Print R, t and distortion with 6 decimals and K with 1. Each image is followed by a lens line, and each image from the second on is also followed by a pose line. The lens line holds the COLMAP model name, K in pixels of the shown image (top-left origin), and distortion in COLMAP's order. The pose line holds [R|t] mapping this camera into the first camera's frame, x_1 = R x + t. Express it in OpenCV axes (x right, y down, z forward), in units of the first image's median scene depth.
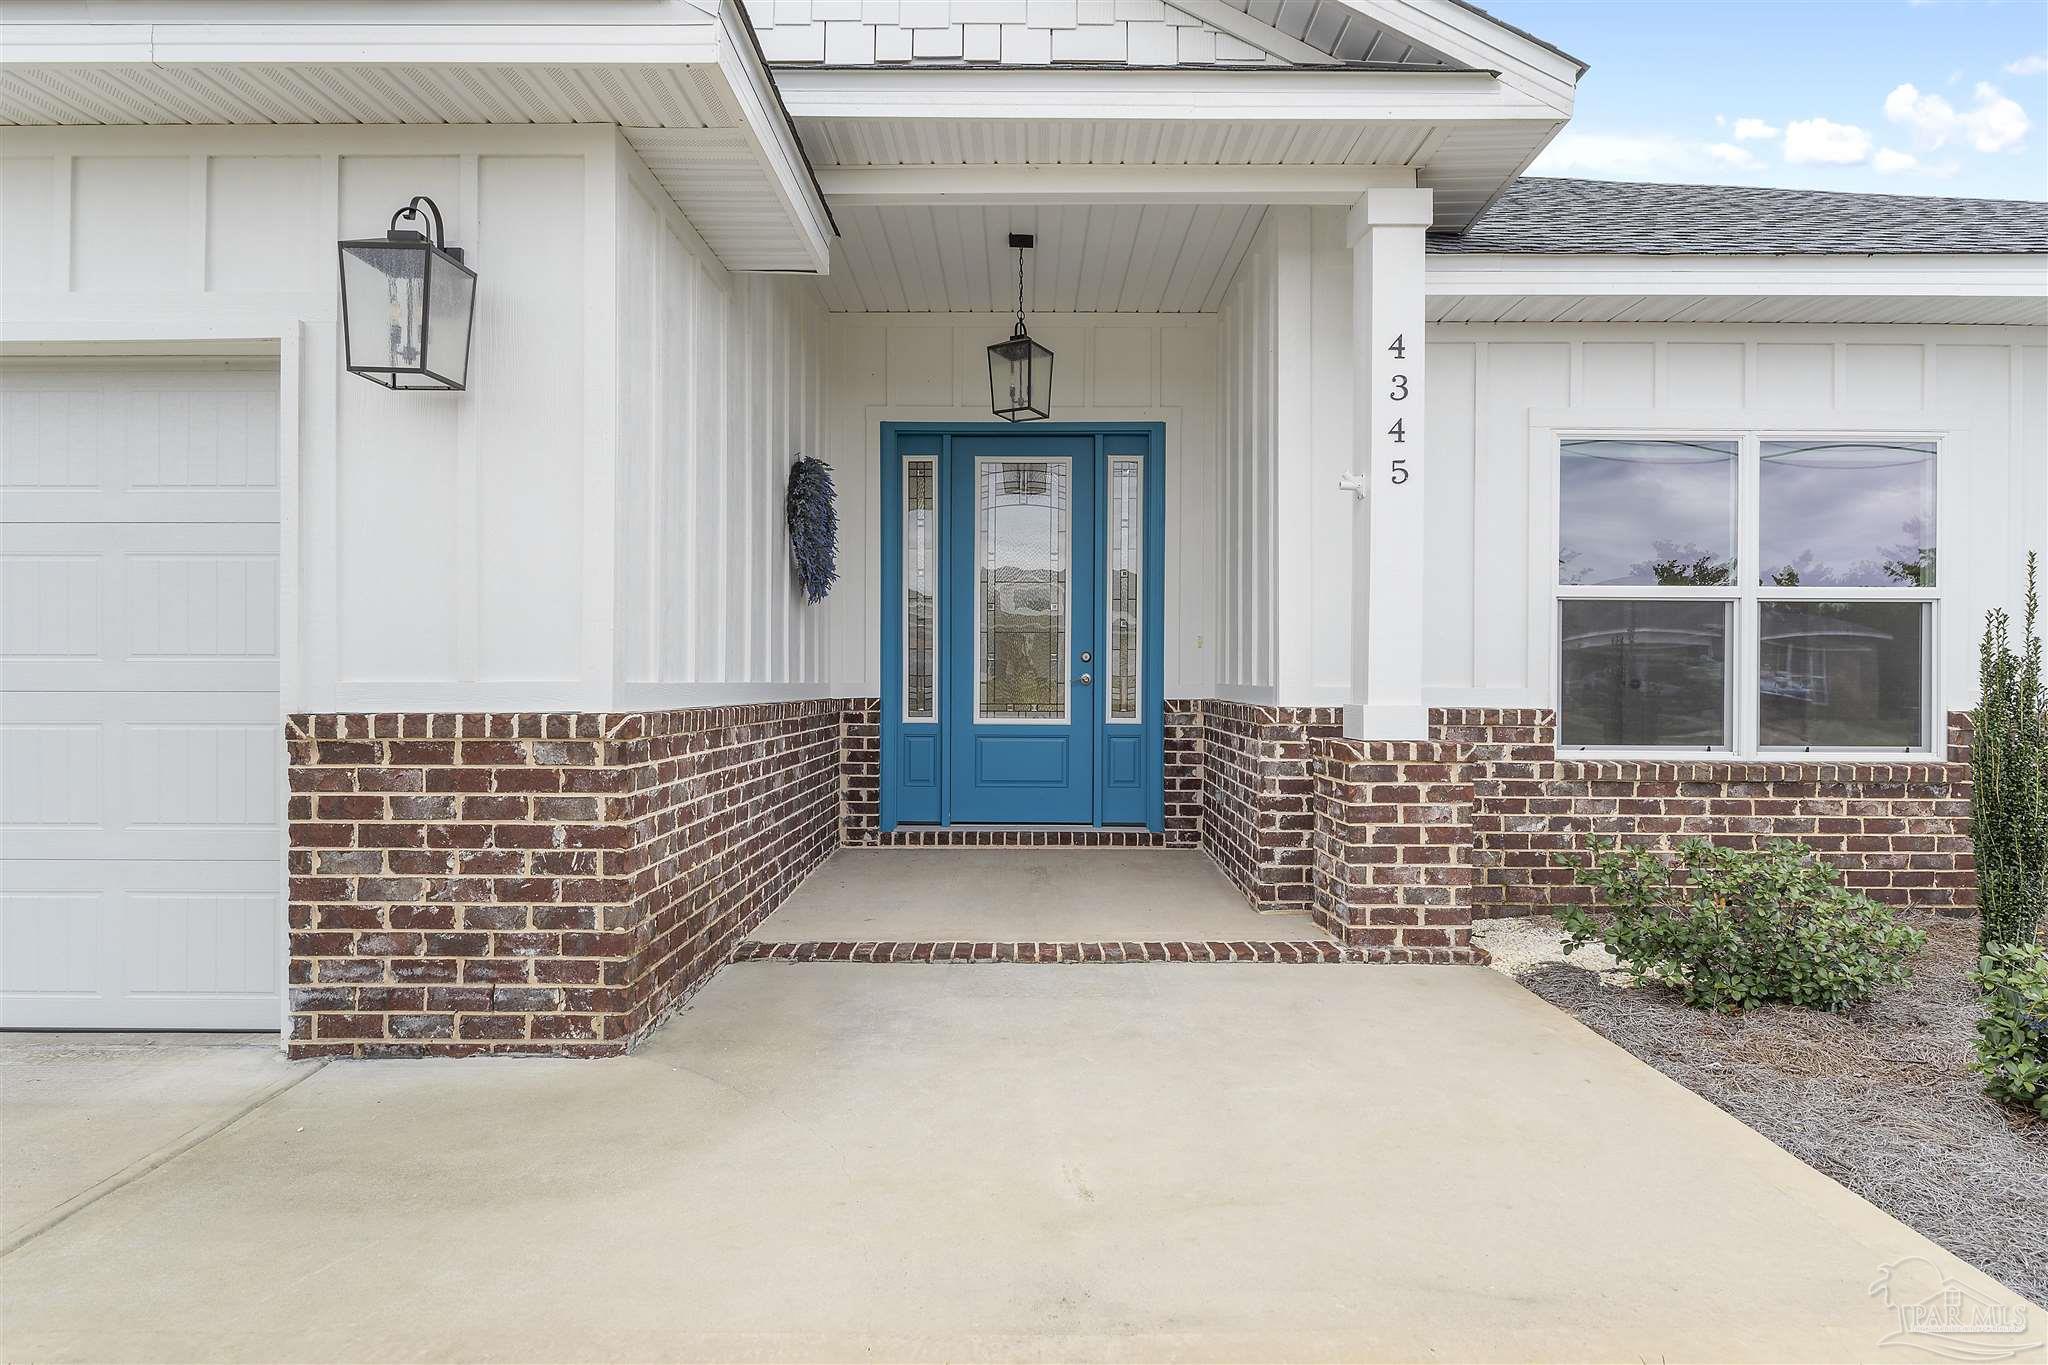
lens RADIAL K [[1123.0, 0, 1029.7], [0, 1123.0, 675.8], [0, 0, 1]] dist [-0.001066, -0.000072]
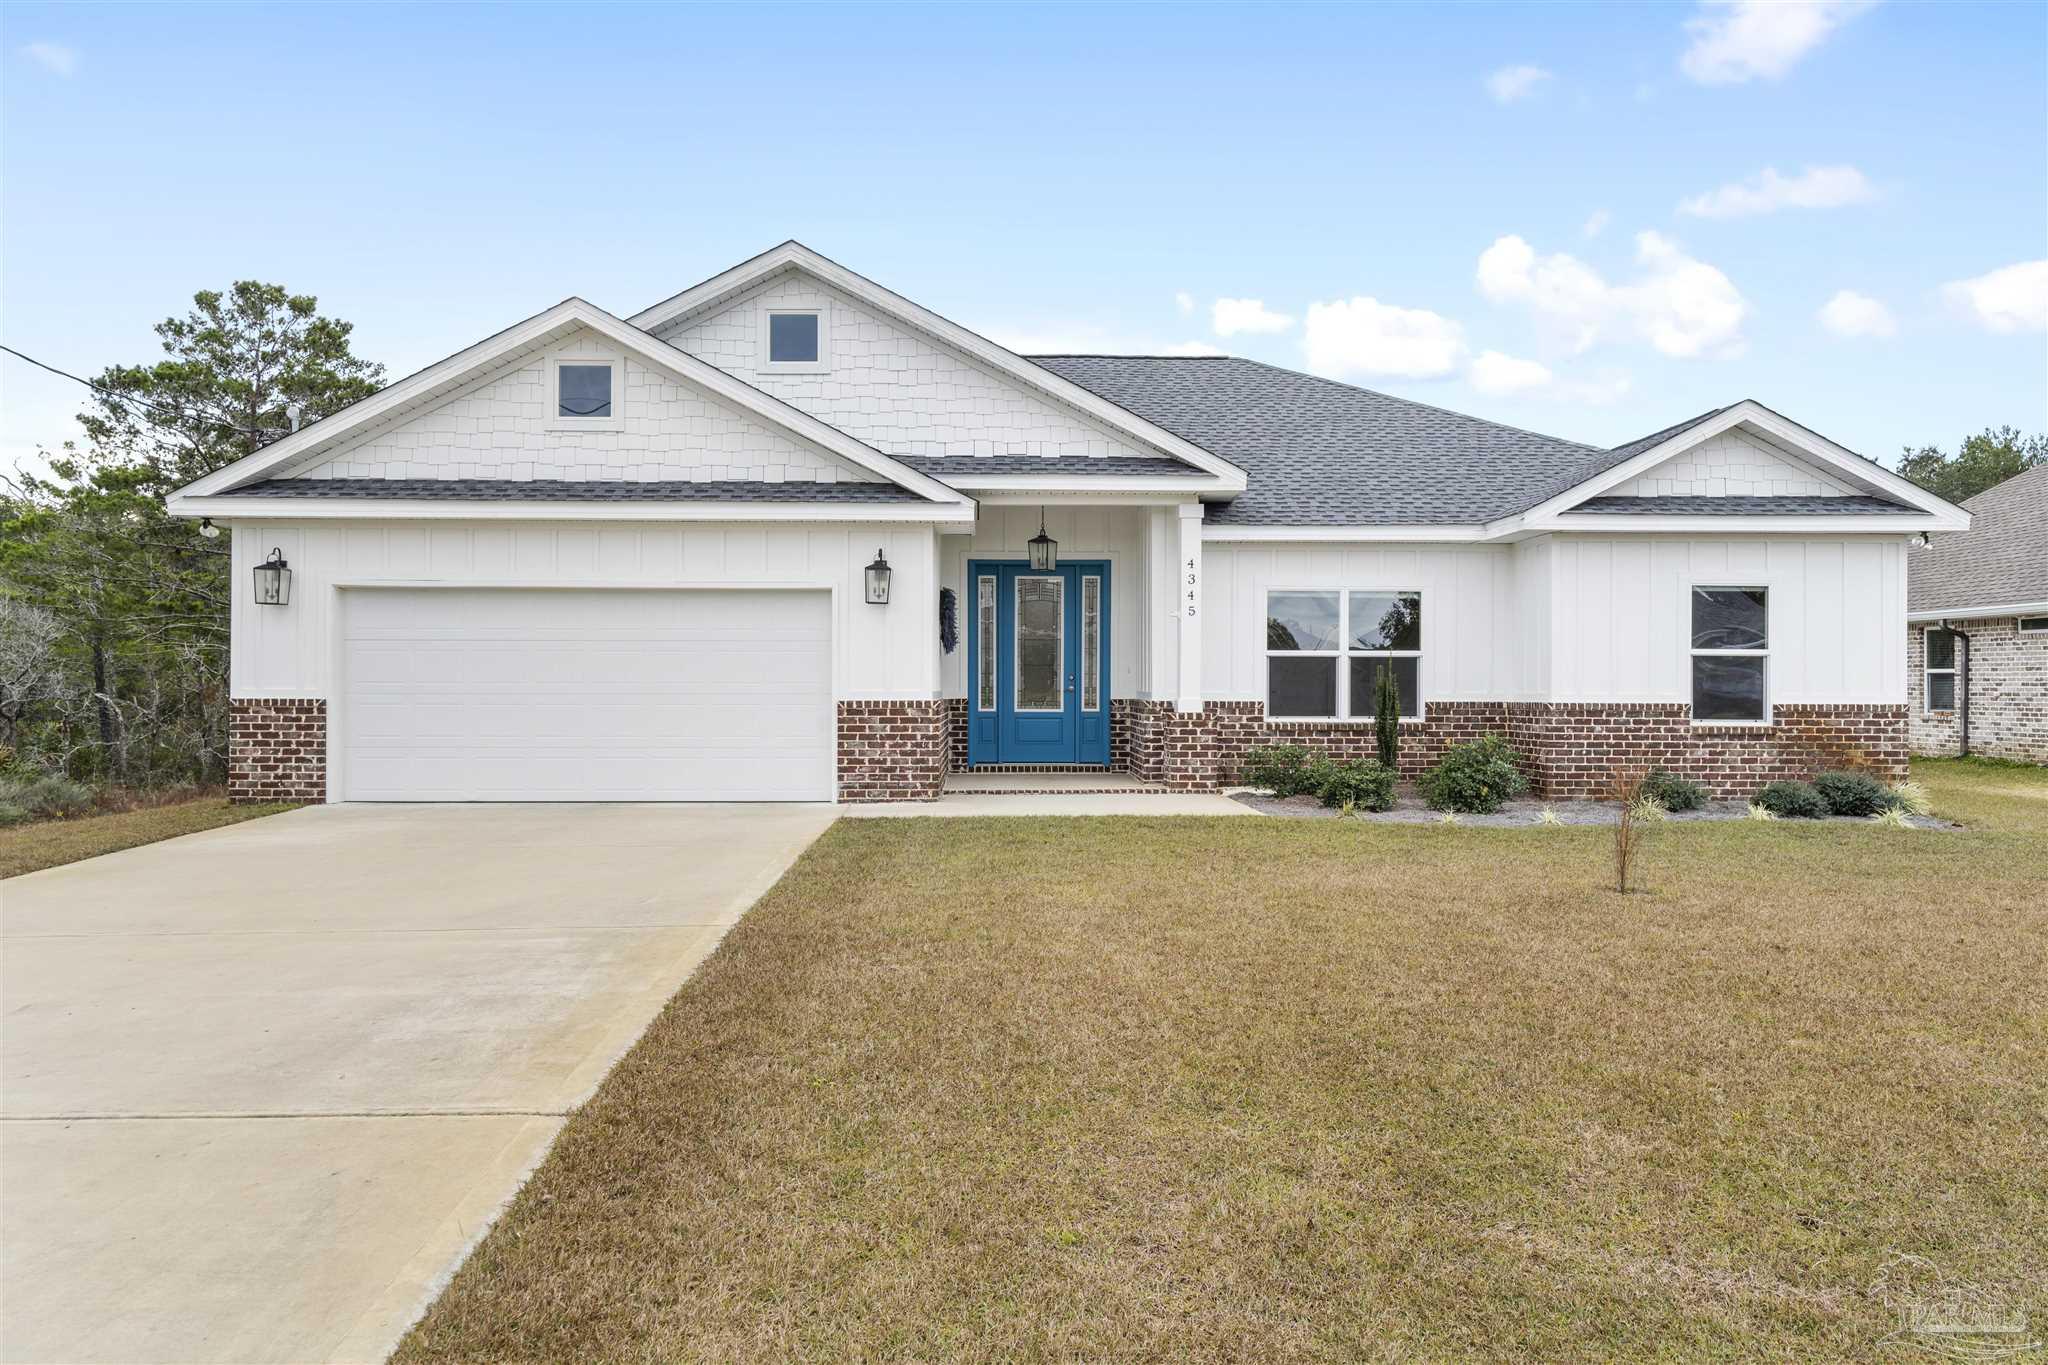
lens RADIAL K [[1593.1, 0, 1022.3], [0, 1593.1, 685.8], [0, 0, 1]] dist [0.001237, 0.000034]
pose [[0.999611, -0.002142, 0.027800, -0.159120], [0.002050, 0.999992, 0.003332, -0.017176], [-0.027806, -0.003273, 0.999608, -2.503366]]
